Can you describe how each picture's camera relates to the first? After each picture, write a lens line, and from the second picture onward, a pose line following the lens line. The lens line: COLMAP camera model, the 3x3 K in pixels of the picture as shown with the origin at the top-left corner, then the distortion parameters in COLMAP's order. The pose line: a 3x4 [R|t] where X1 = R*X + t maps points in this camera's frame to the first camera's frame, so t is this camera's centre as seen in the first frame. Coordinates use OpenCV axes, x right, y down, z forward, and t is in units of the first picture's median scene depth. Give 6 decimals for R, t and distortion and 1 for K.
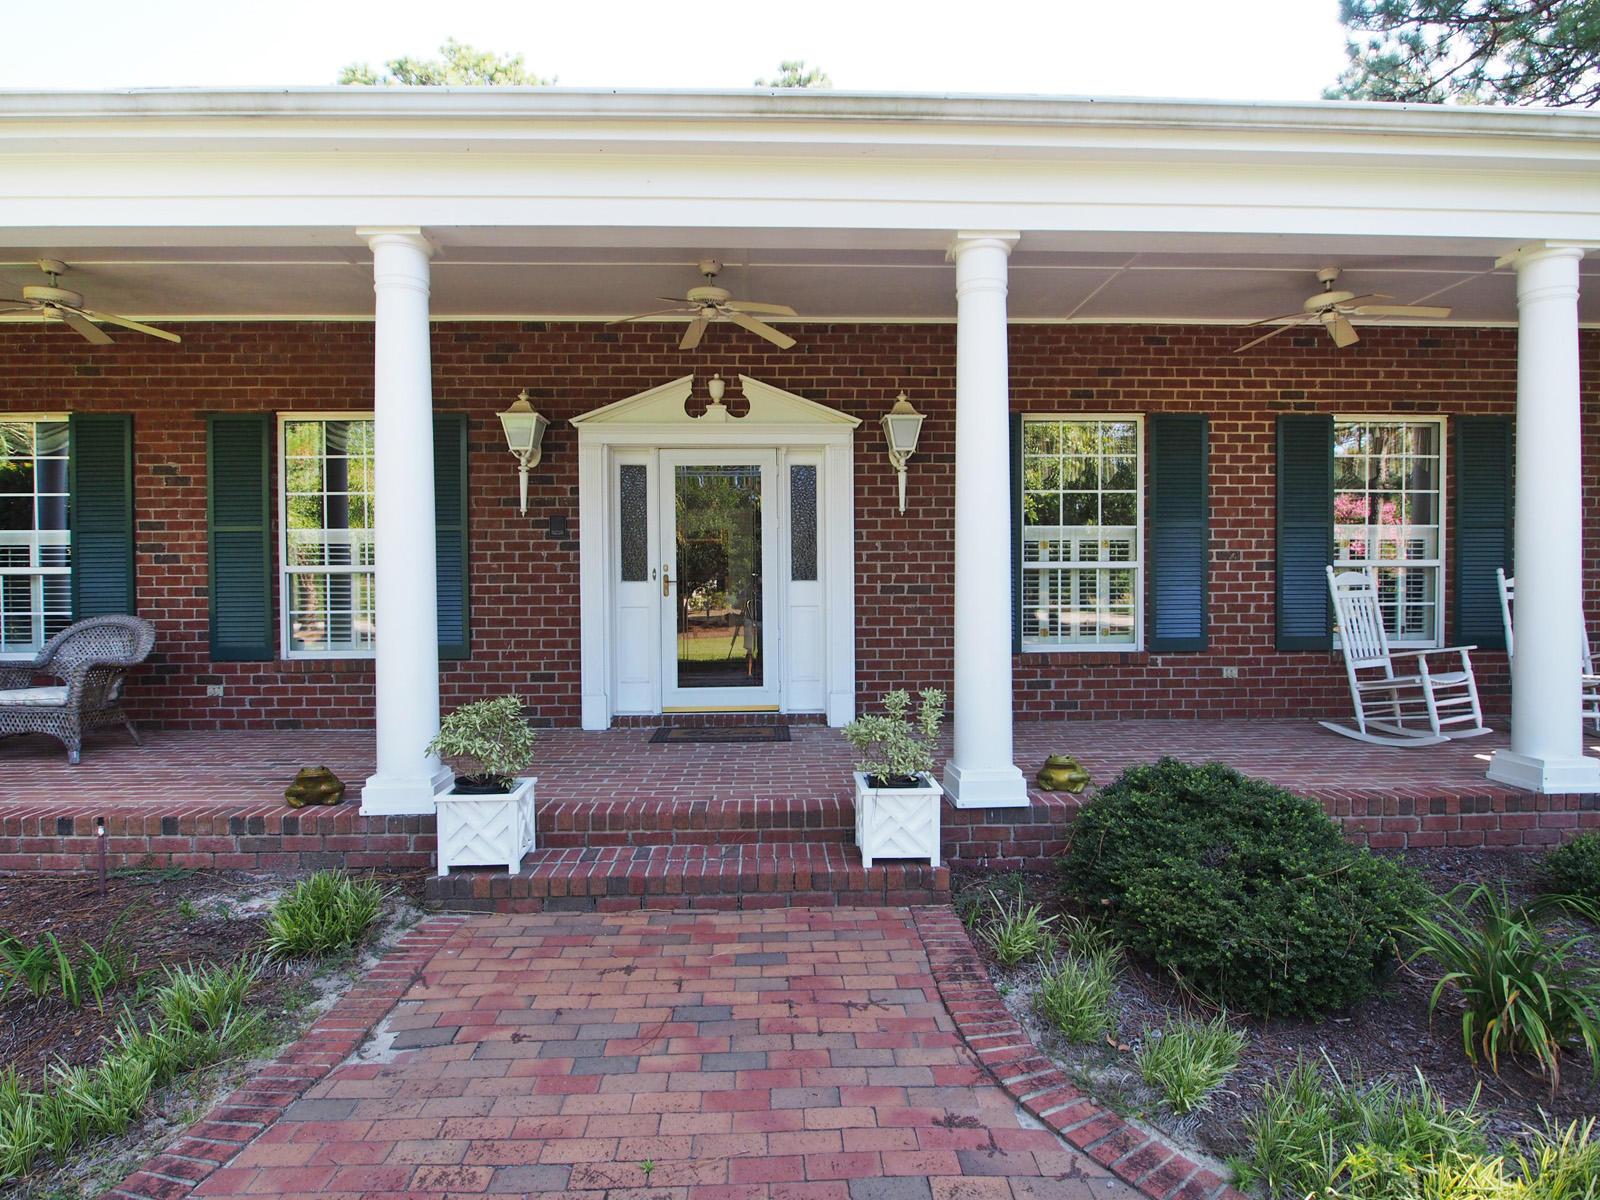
lens RADIAL K [[863.0, 0, 798.6], [0, 863.0, 597.3], [0, 0, 1]] dist [-0.012435, -0.004848]
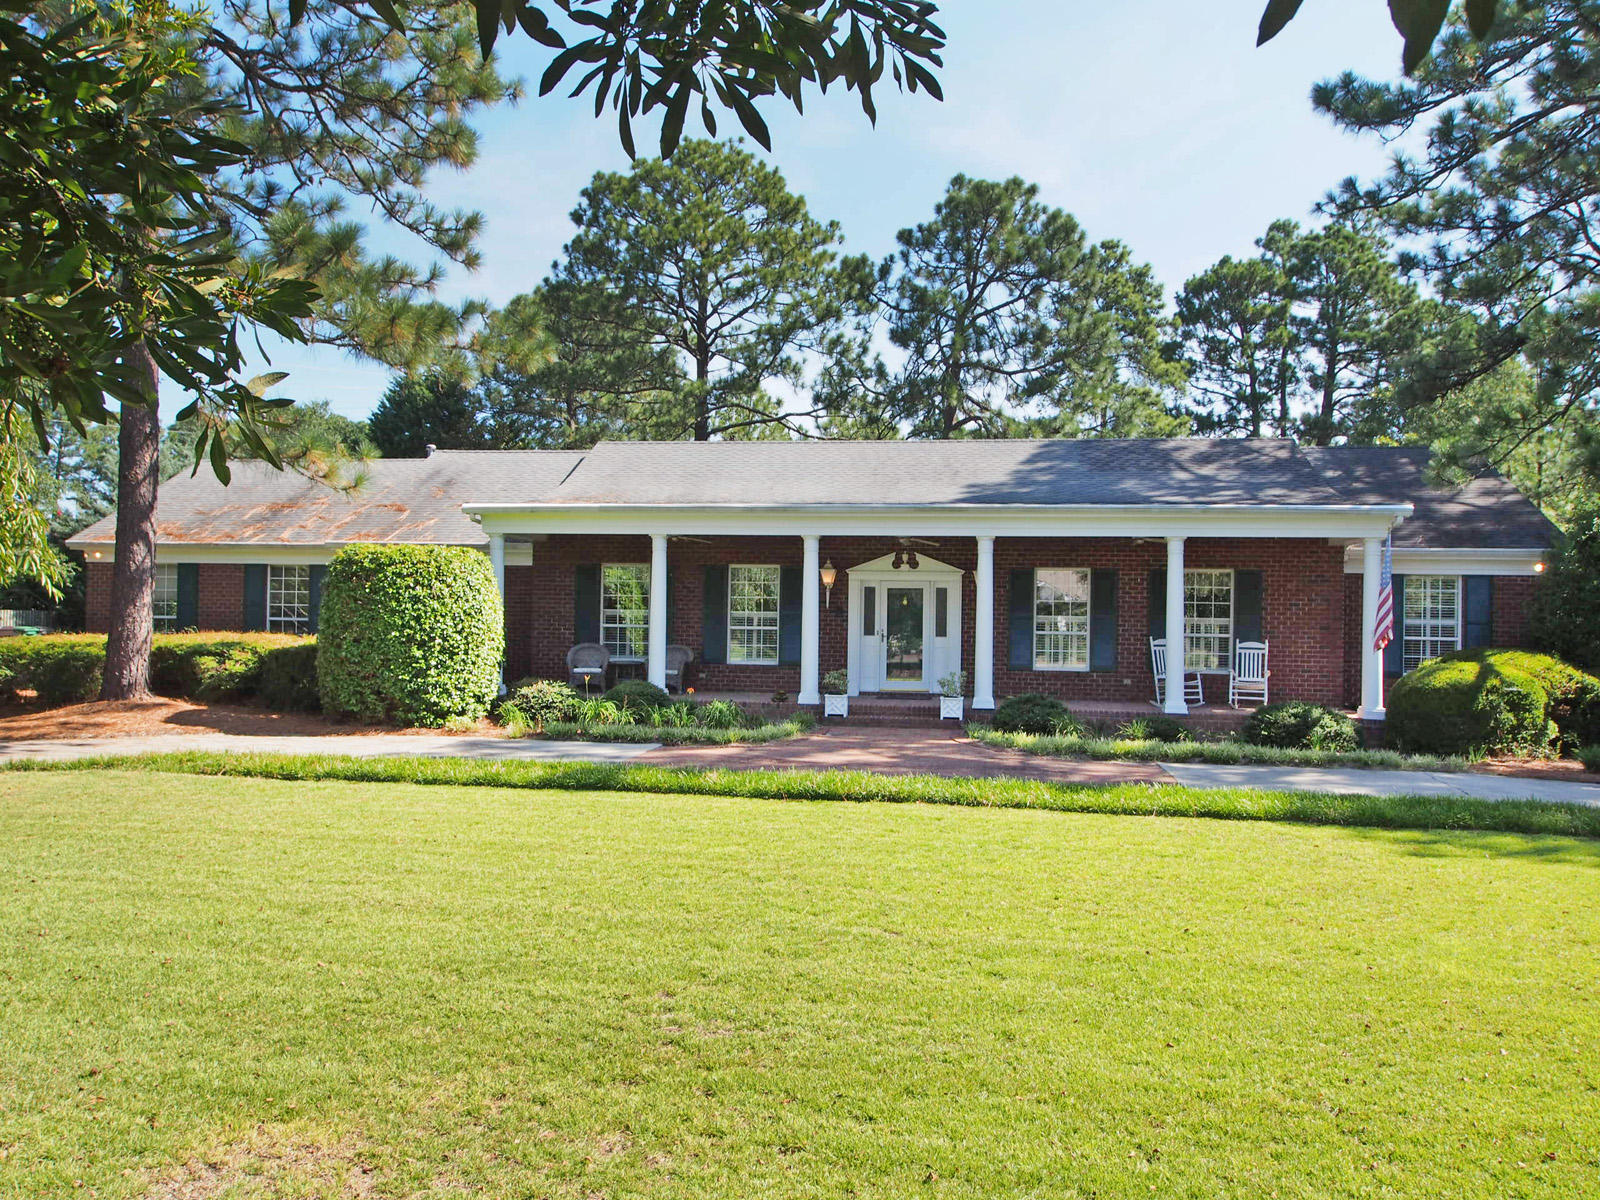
lens RADIAL K [[1212.1, 0, 800.0], [0, 1212.1, 600.0], [0, 0, 1]] dist [0.001119, 0.000147]
pose [[0.981474, 0.018027, -0.190743, 0.228091], [-0.024706, 0.999160, -0.032697, -0.001951], [0.189993, 0.036803, 0.981095, -2.046697]]
